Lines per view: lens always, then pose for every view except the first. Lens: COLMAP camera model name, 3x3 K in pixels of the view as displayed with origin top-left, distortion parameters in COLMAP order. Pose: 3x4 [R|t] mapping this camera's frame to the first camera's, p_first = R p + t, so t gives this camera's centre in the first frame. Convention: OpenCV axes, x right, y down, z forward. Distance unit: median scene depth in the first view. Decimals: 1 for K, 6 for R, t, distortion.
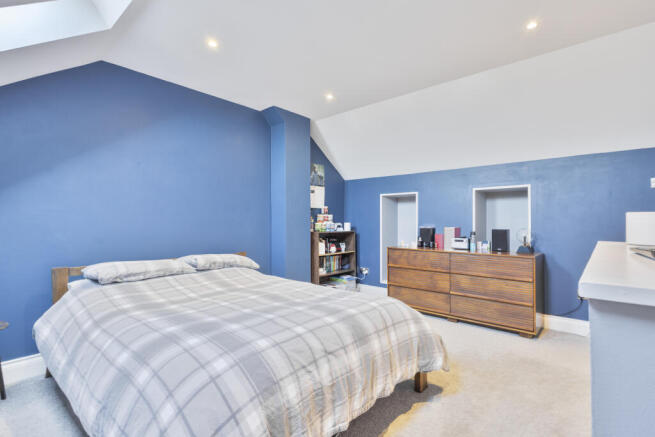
lens RADIAL K [[313.6, 0, 327.5], [0, 313.6, 218.5], [0, 0, 1]] dist [0.002437, 0.000331]
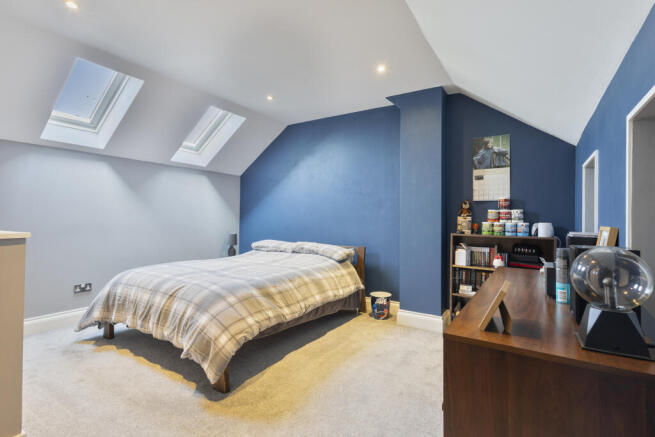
lens RADIAL K [[320.0, 0, 327.5], [0, 320.0, 218.5], [0, 0, 1]] dist [-0.000702, -0.000097]
pose [[0.149172, 0.000016, -0.988811, 0.609573], [-0.005490, 0.999985, -0.000812, 0.008971], [0.988796, 0.005550, 0.149170, 0.545615]]
